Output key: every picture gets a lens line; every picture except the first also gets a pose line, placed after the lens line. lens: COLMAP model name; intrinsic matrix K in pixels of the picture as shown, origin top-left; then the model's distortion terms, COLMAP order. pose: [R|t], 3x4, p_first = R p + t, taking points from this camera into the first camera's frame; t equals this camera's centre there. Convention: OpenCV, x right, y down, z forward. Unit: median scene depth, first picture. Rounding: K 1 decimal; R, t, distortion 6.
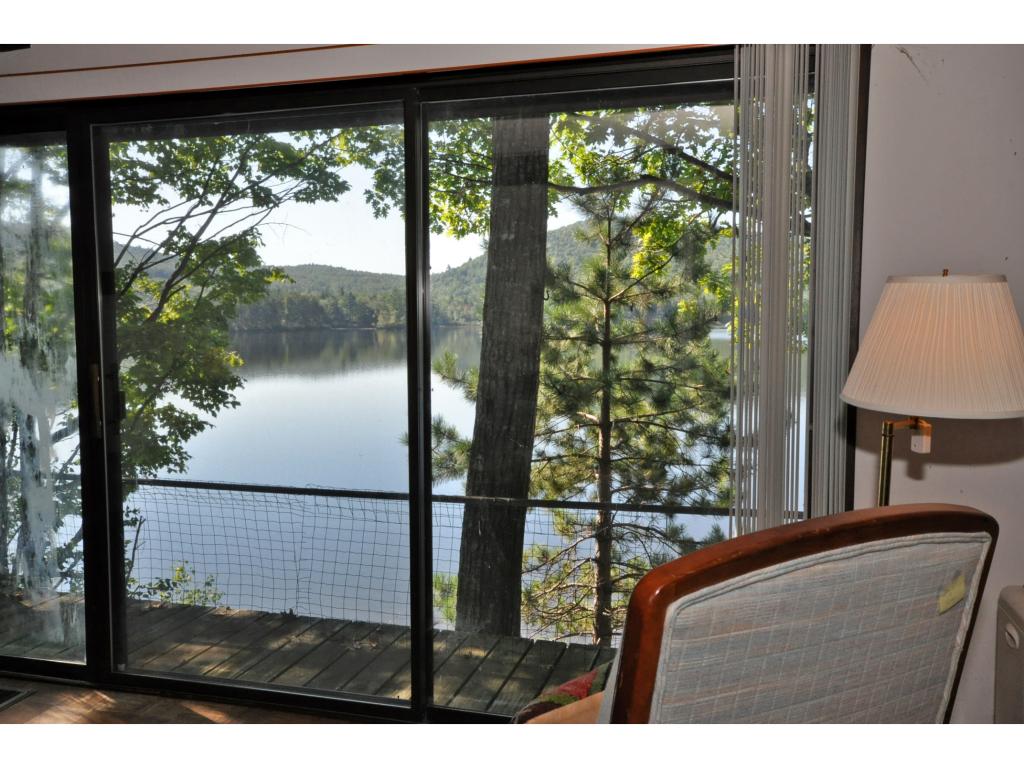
lens RADIAL K [[839.7, 0, 517.2], [0, 839.7, 387.4], [0, 0, 1]] dist [0.001609, 0.059024]
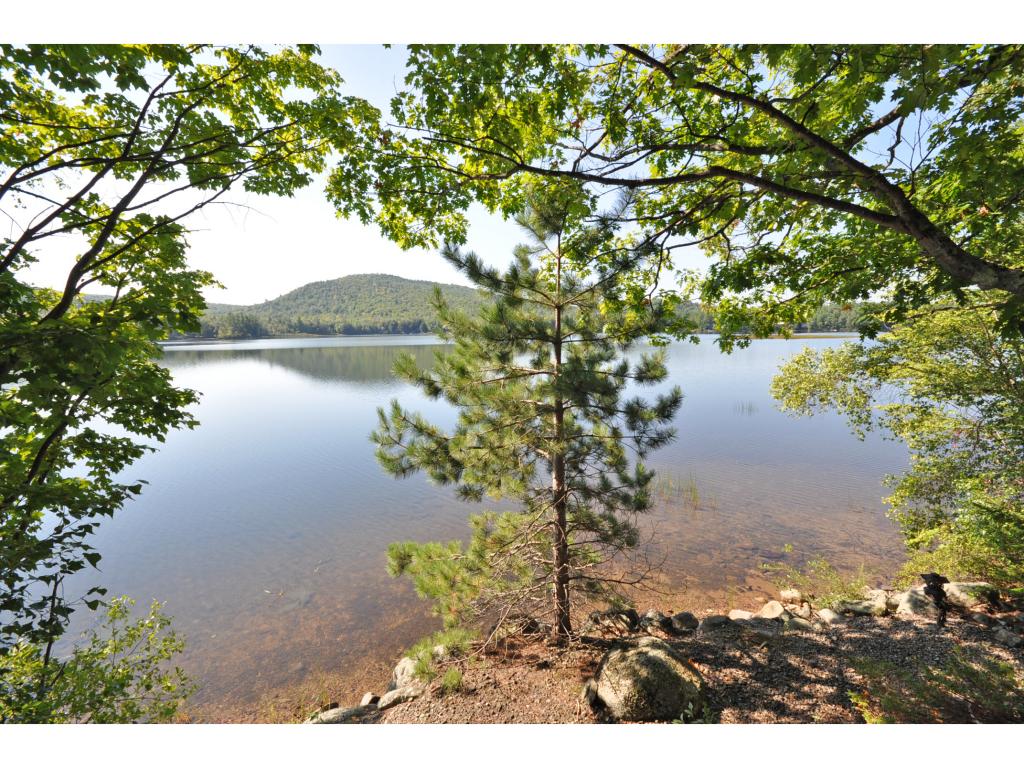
lens RADIAL K [[446.9, 0, 510.8], [0, 446.9, 387.3], [0, 0, 1]] dist [0.012785, -0.011899]
pose [[0.914840, -0.056987, 0.399775, -0.220525], [0.039731, 0.997891, 0.051328, -0.025311], [-0.401857, -0.031074, 0.915175, 0.469672]]
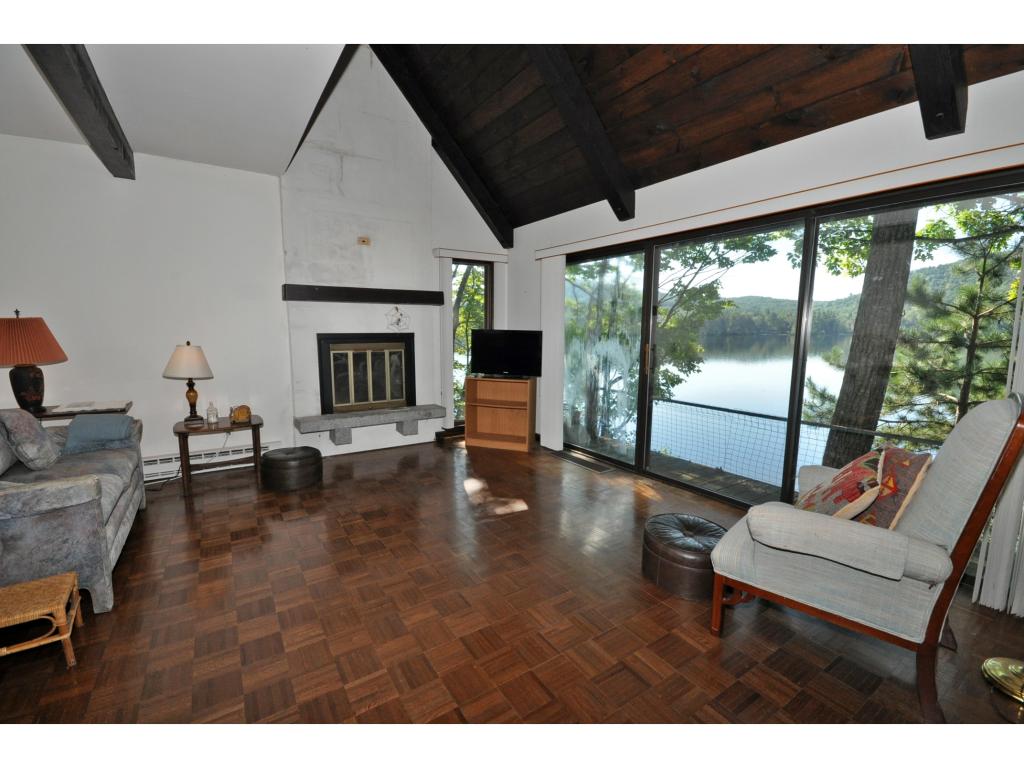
lens RADIAL K [[446.9, 0, 510.8], [0, 446.9, 387.3], [0, 0, 1]] dist [0.012785, -0.011899]
pose [[0.751552, 0.094007, -0.652941, 0.020007], [-0.060845, 0.995453, 0.073286, 0.007708], [0.656861, -0.015350, 0.753855, -0.076798]]
